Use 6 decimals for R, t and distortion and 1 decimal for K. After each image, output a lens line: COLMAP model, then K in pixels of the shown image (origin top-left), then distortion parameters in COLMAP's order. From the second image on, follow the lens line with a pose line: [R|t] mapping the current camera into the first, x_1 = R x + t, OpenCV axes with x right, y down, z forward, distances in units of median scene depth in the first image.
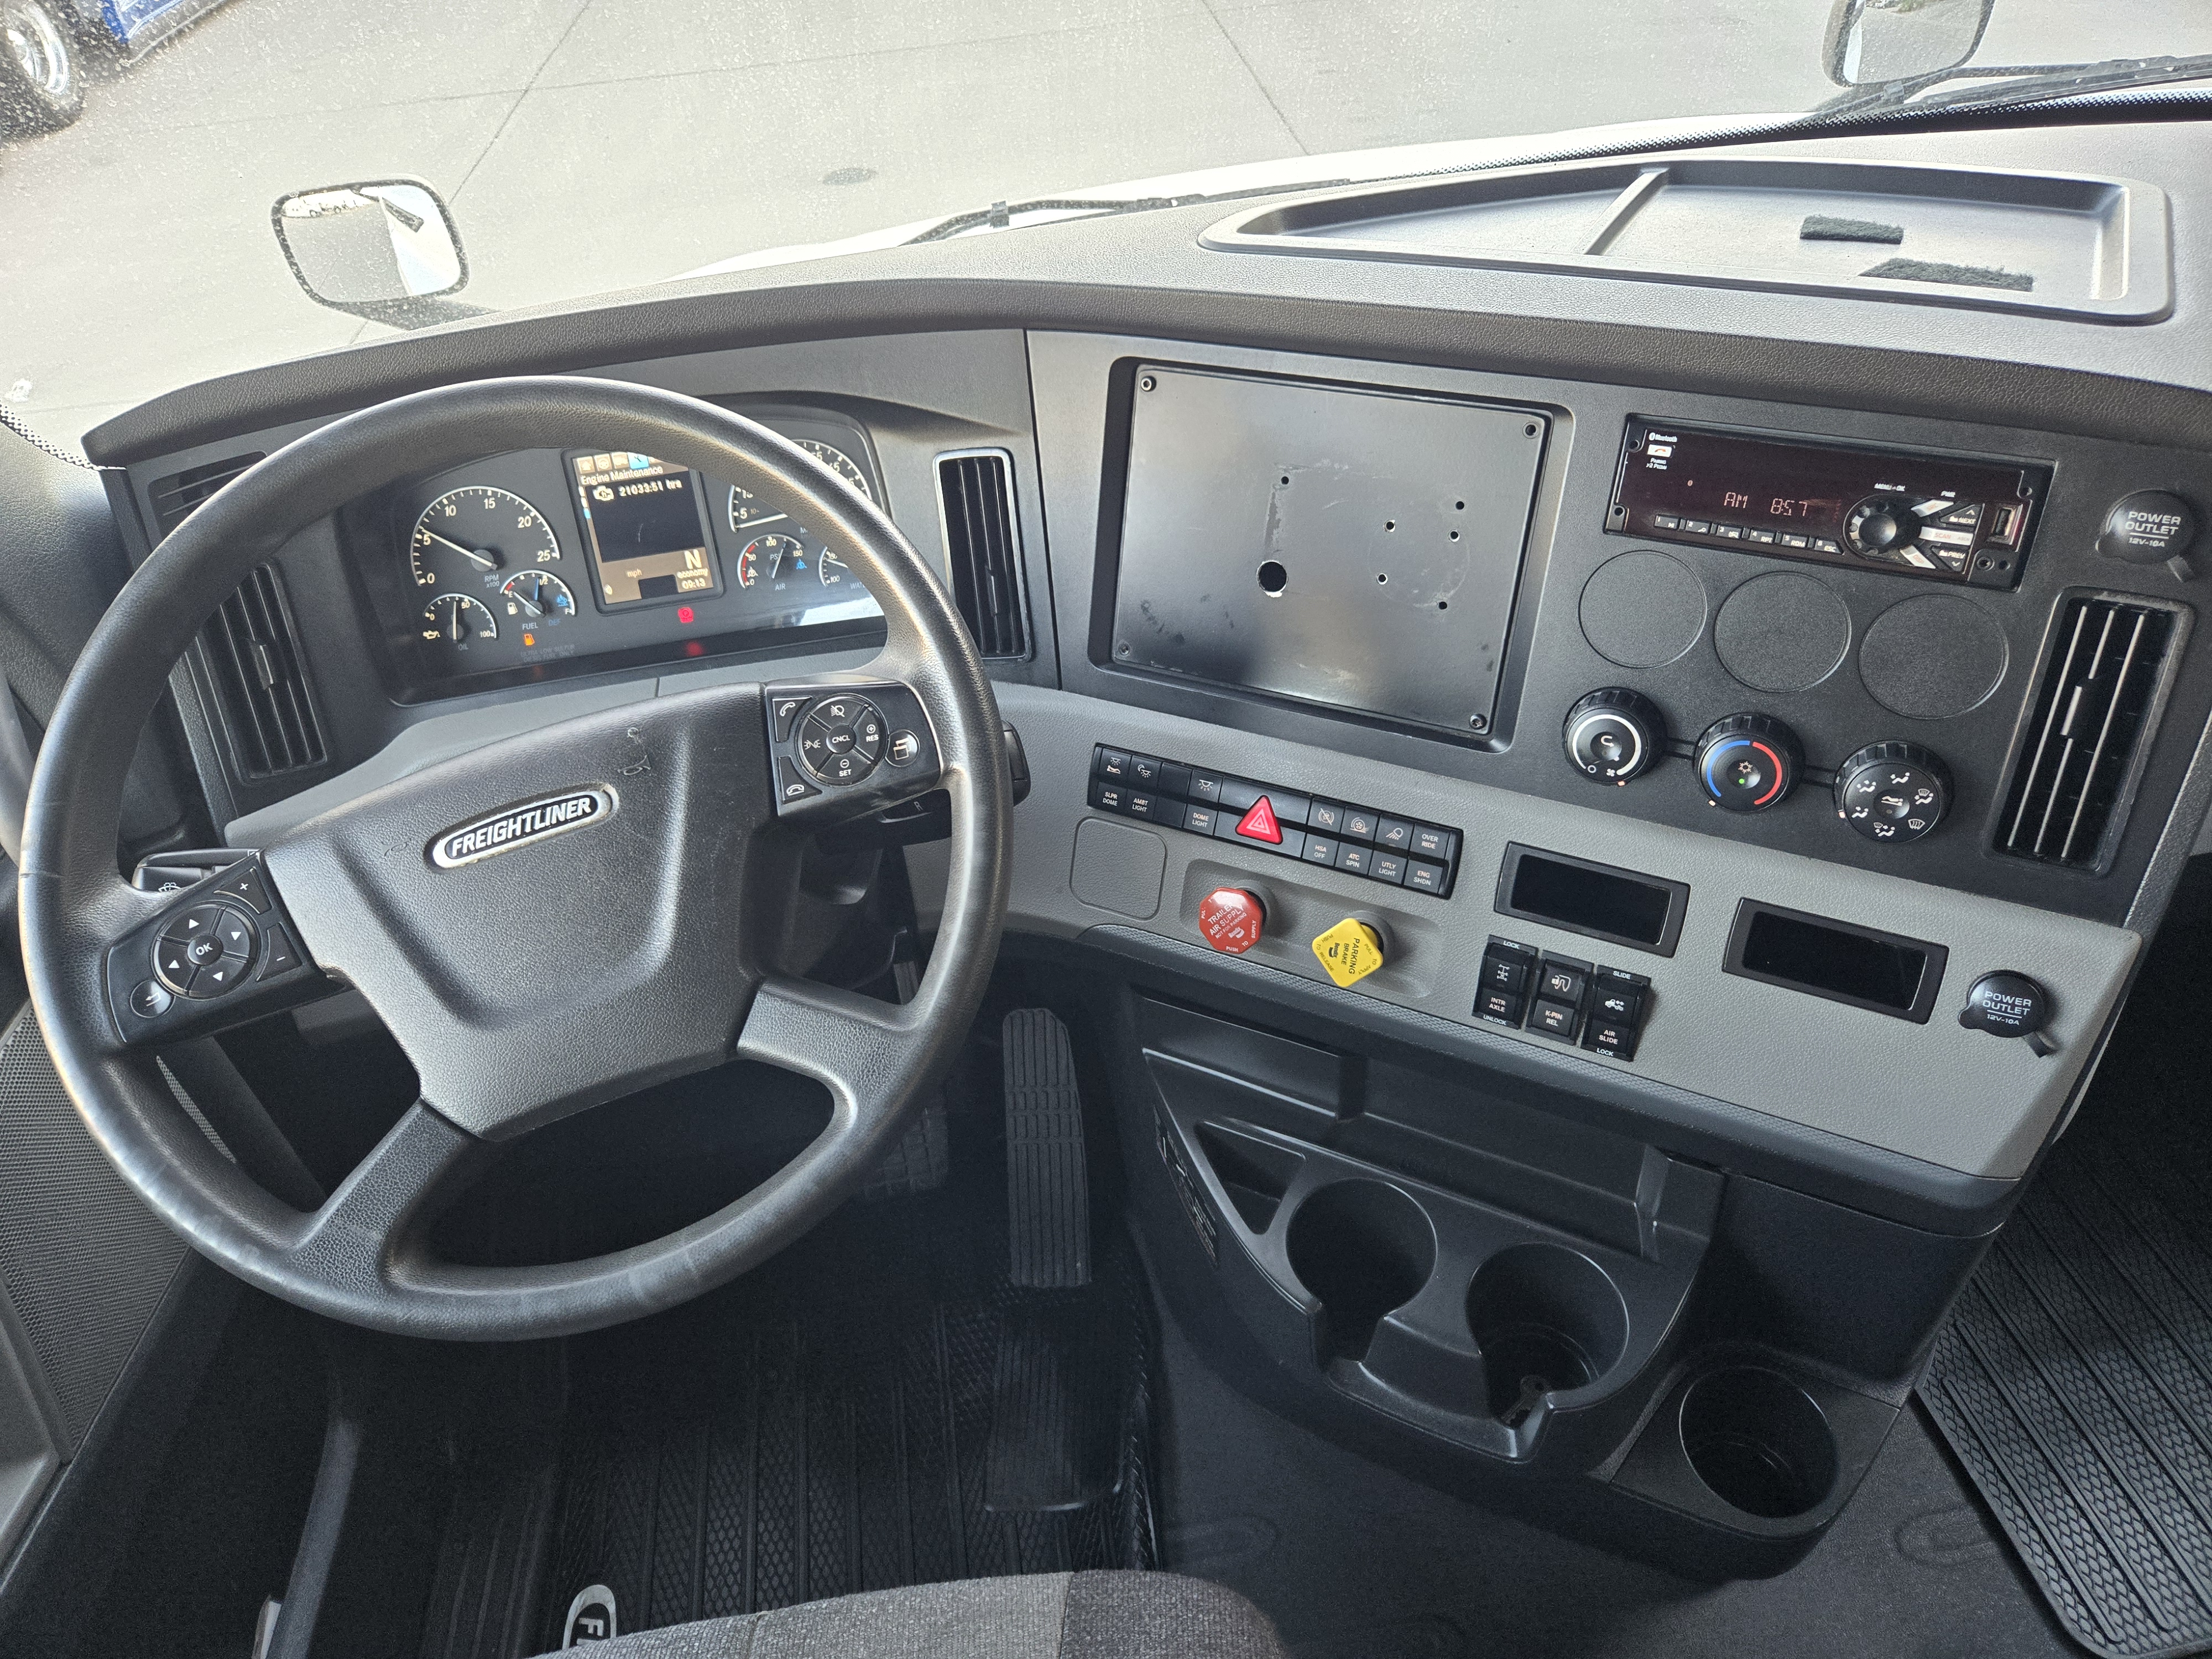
lens RADIAL K [[1475.5, 0, 1106.0], [0, 1475.5, 829.5], [0, 0, 1]] dist [0.057229, -0.034559]
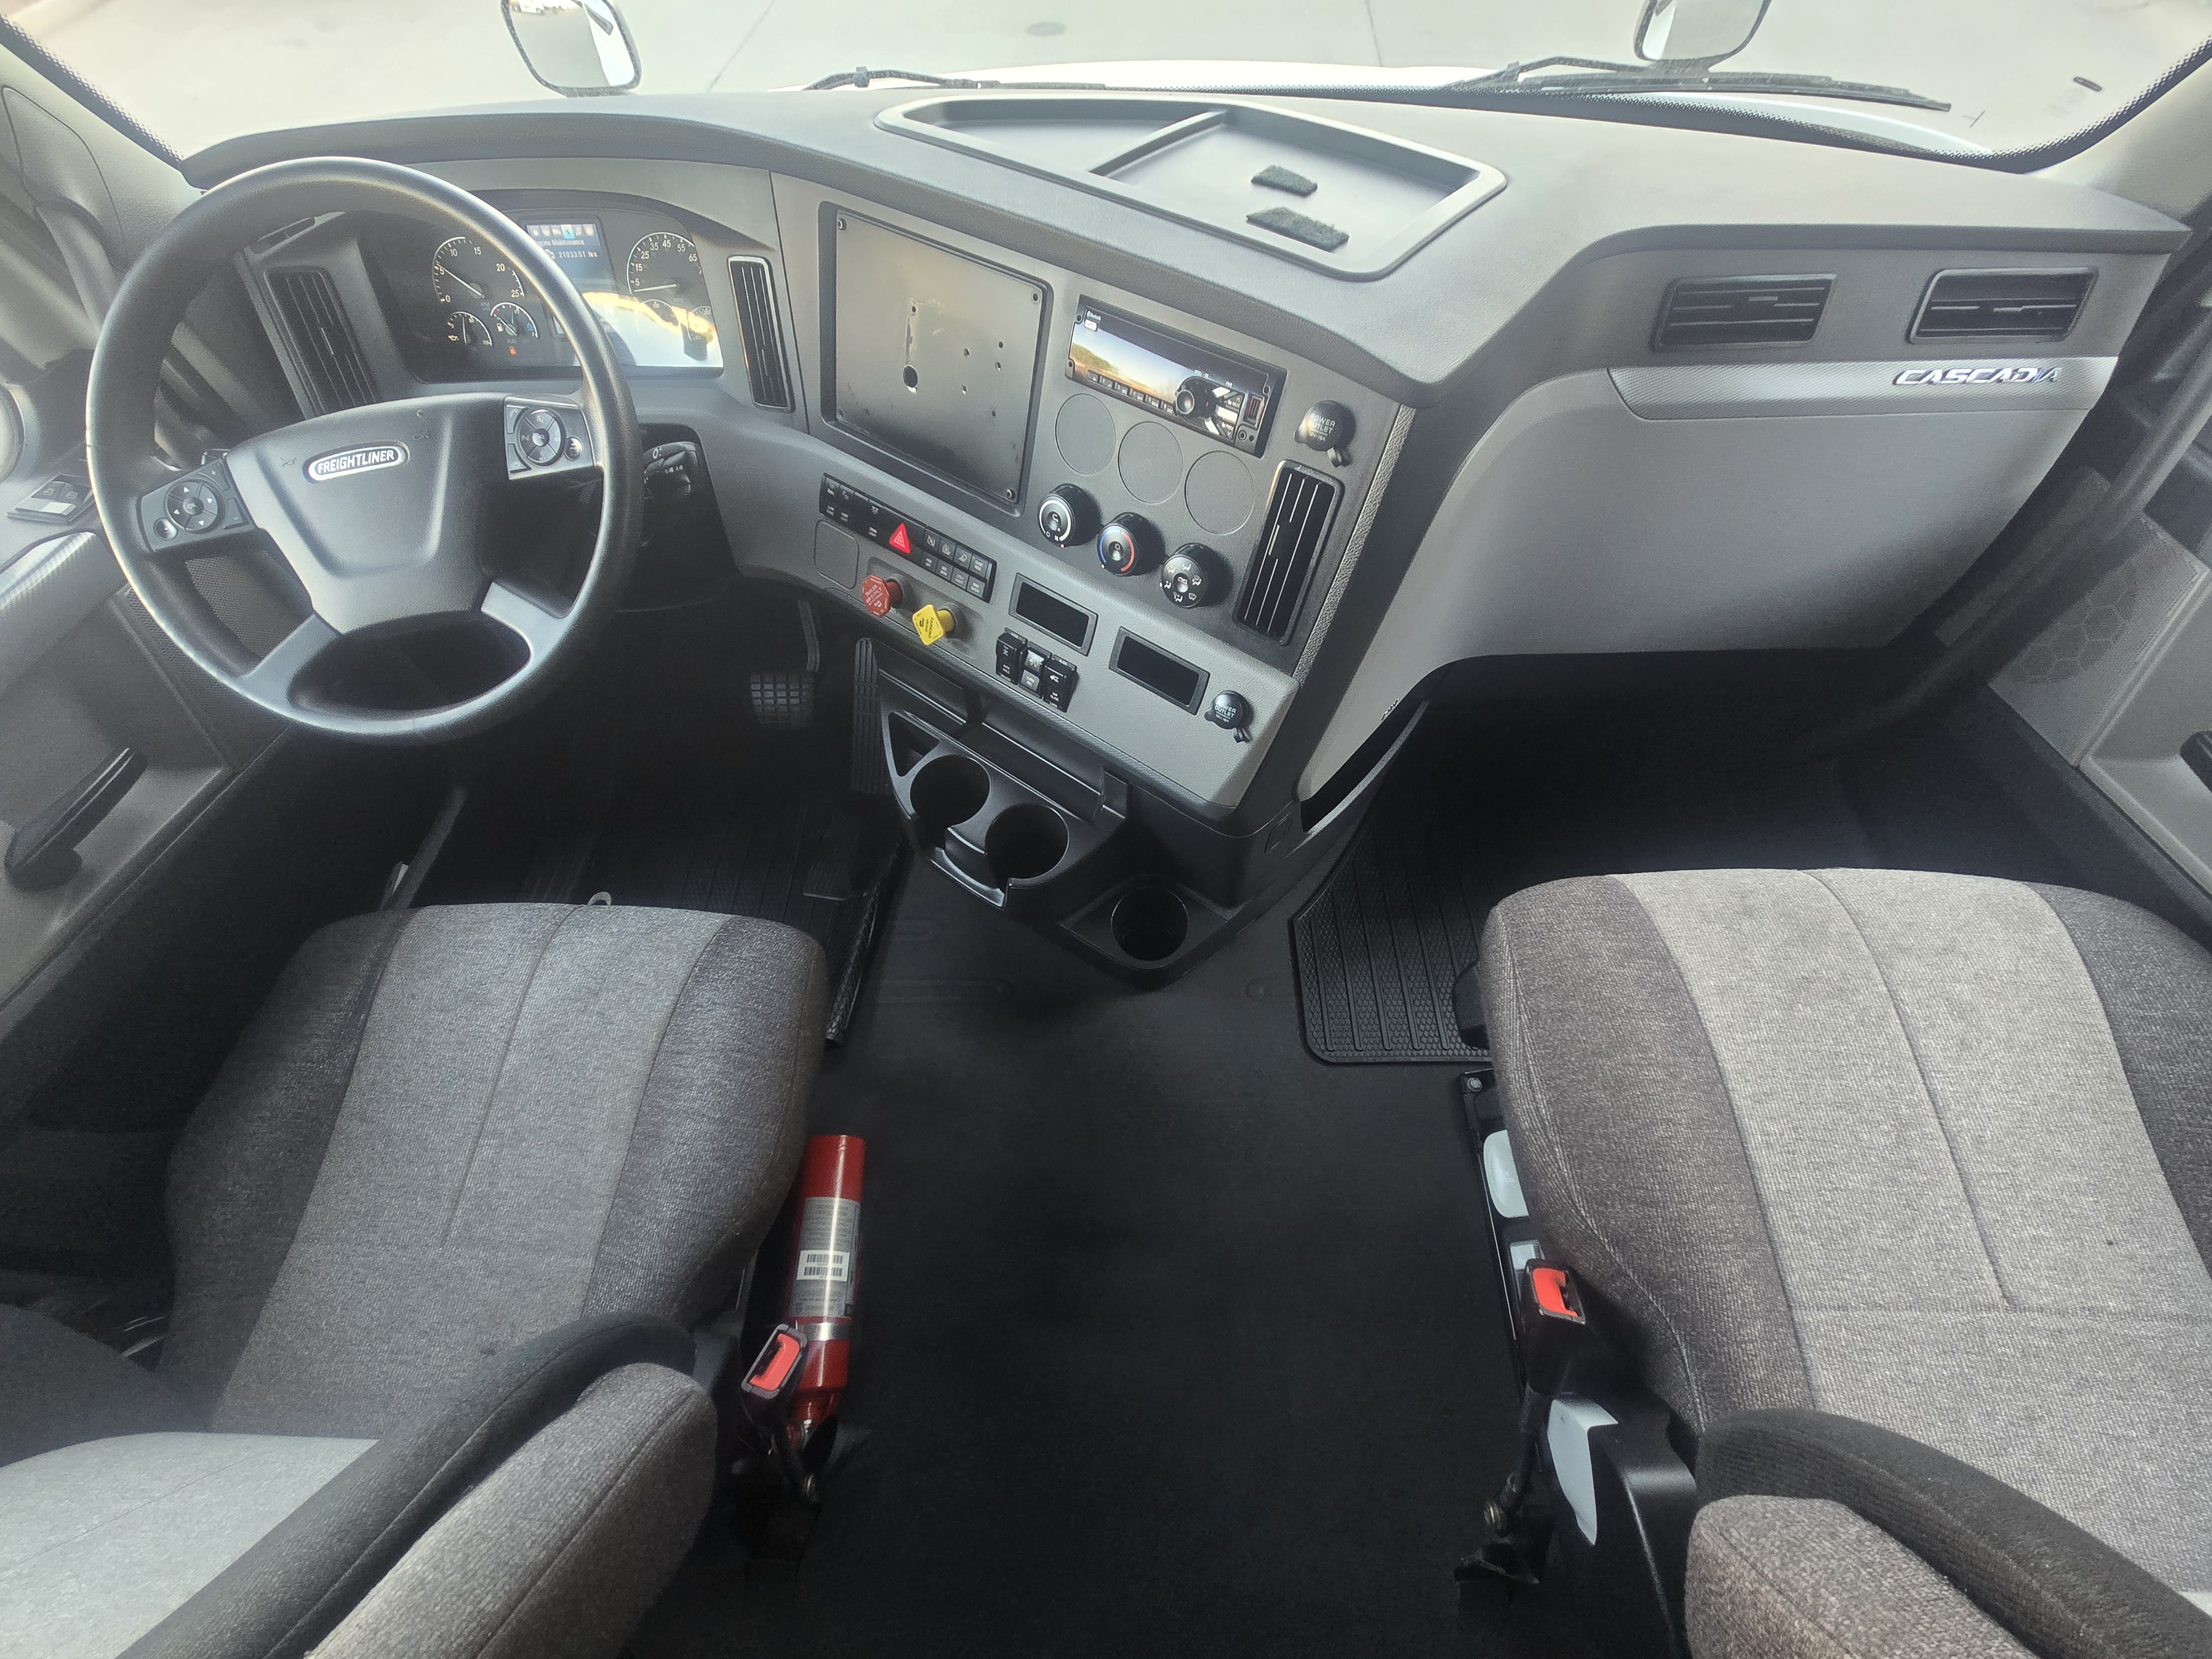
lens RADIAL K [[885.9, 0, 1105.7], [0, 885.9, 842.0], [0, 0, 1]] dist [0.001431, -0.000068]
pose [[0.984403, 0.173550, -0.028842, 0.402723], [-0.155605, 0.935390, 0.317541, -0.036379], [0.082088, -0.308100, 0.947806, -0.034176]]
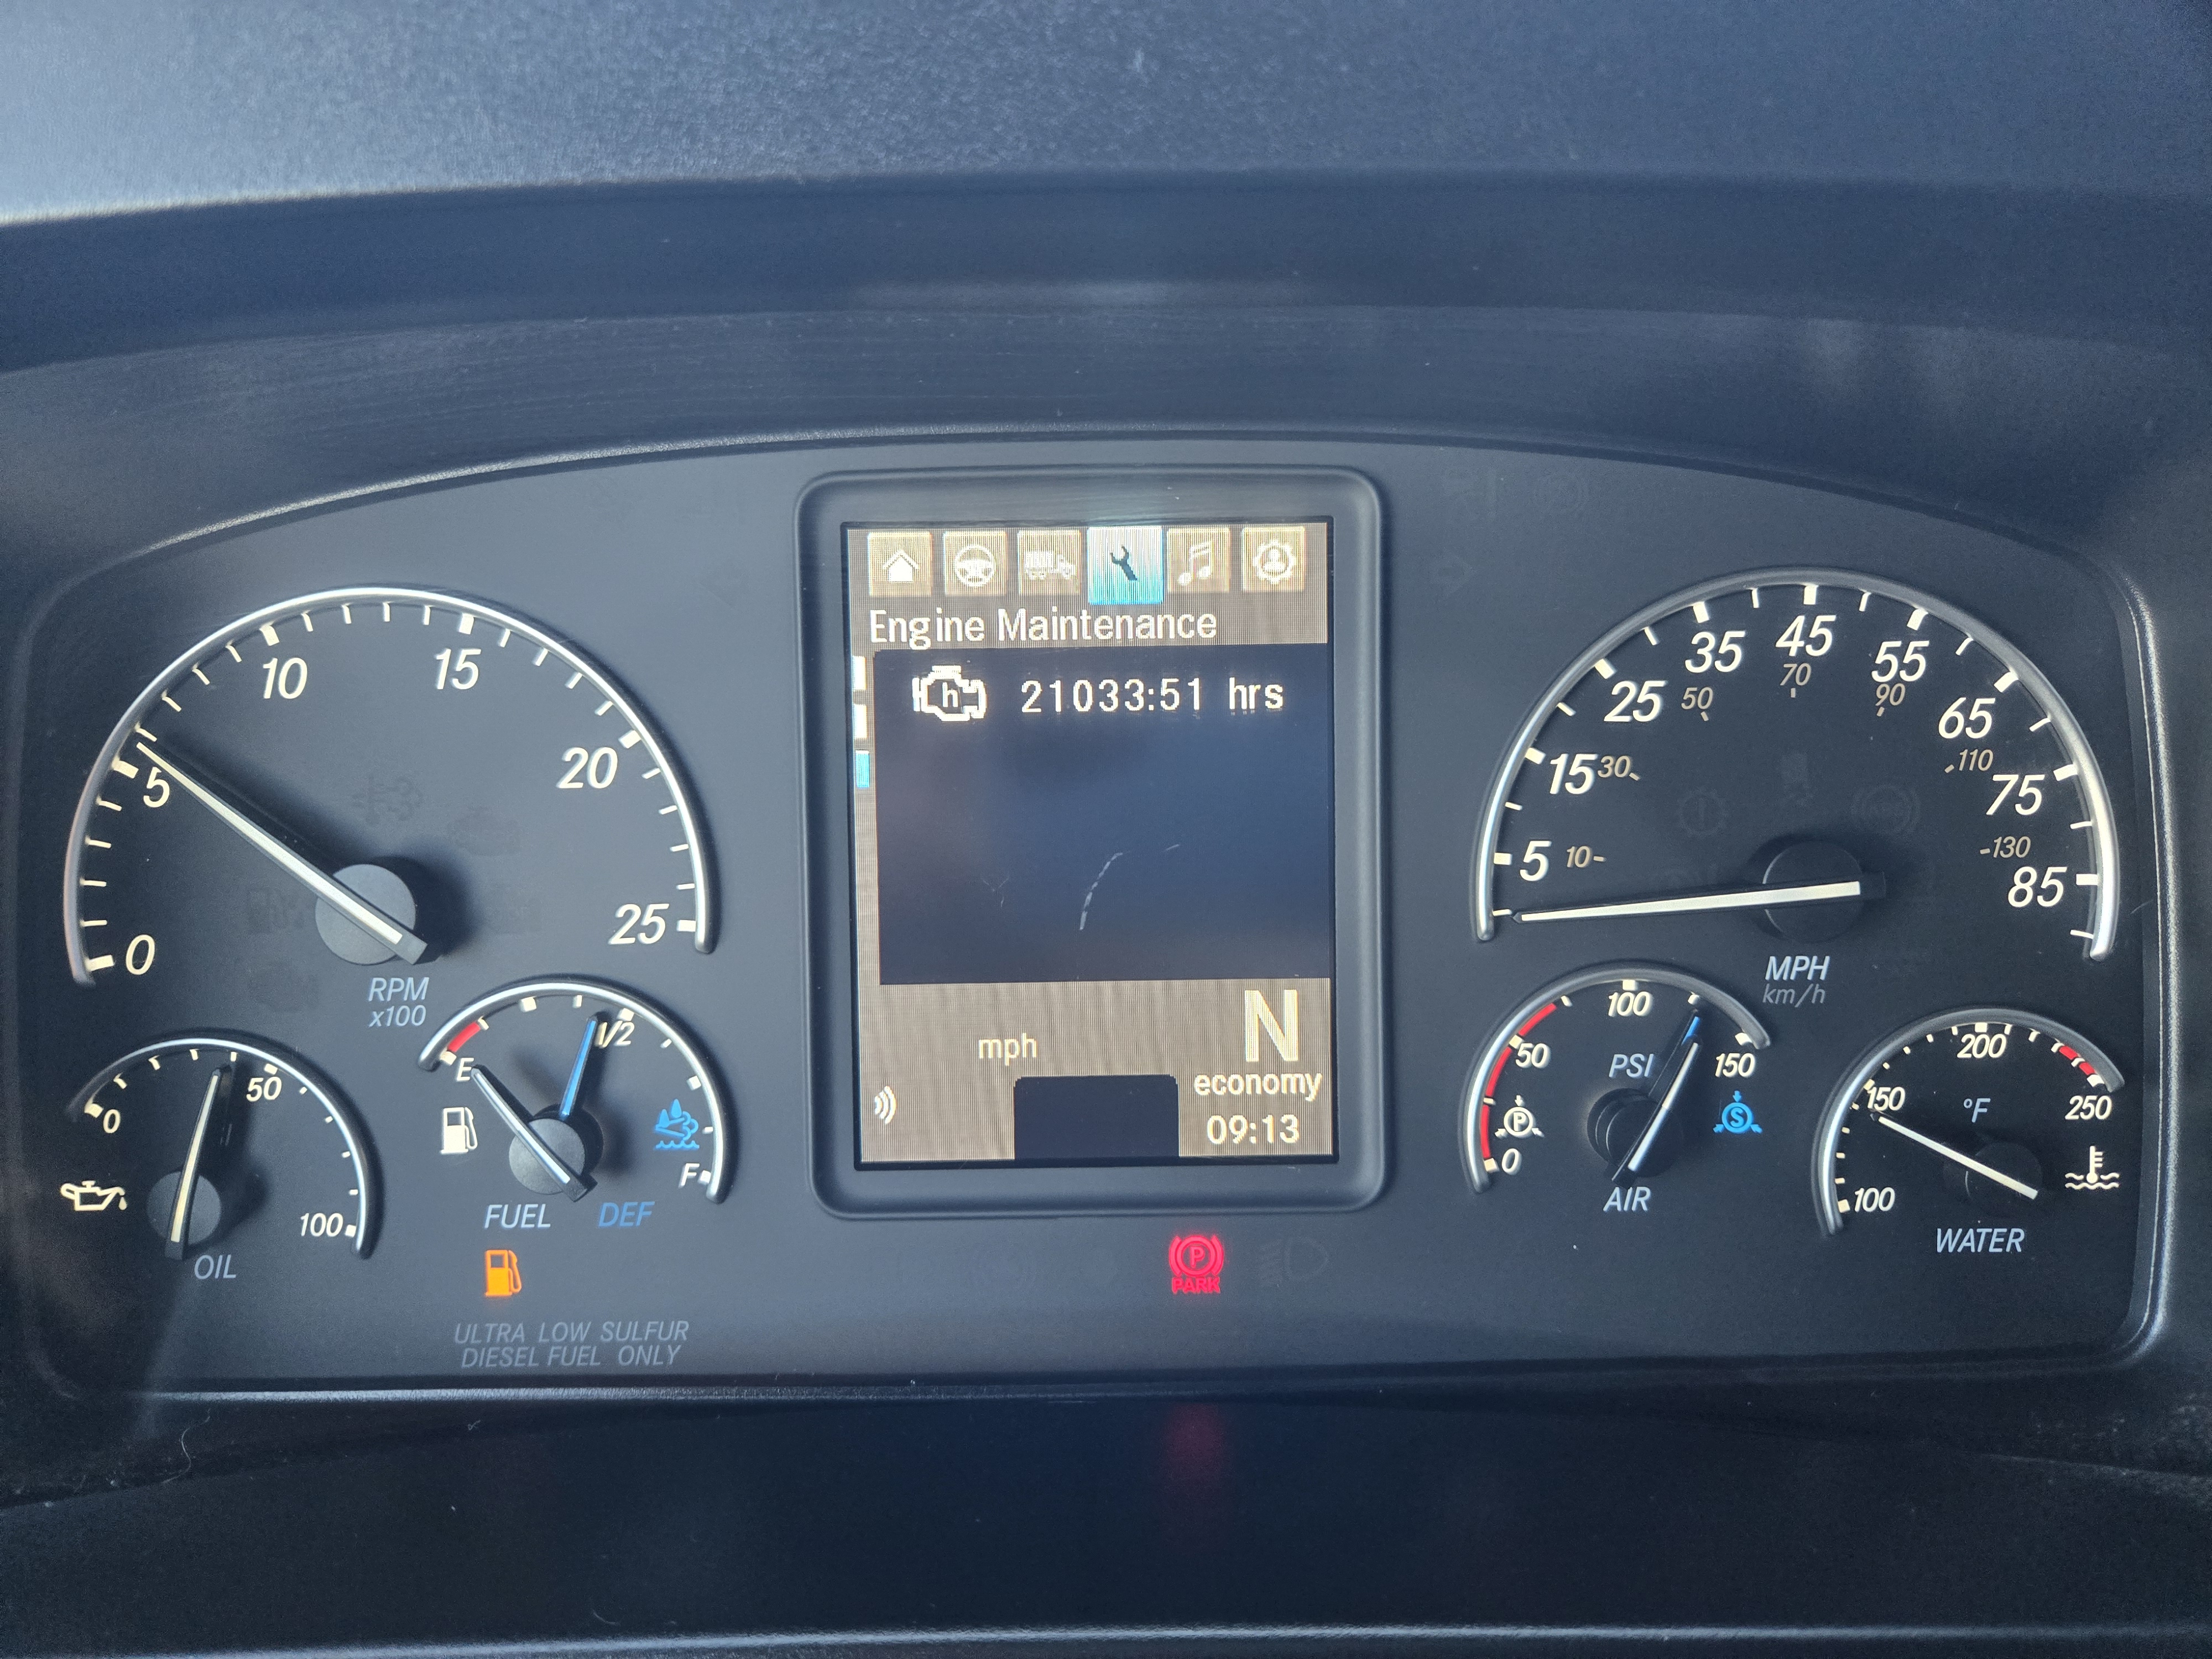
lens RADIAL K [[1475.5, 0, 1106.0], [0, 1475.5, 829.5], [0, 0, 1]] dist [0.057229, -0.034559]
pose [[0.984191, 0.144642, -0.102213, -0.308097], [-0.159308, 0.975138, -0.154033, -0.186816], [0.077392, 0.167881, 0.982765, 0.837990]]
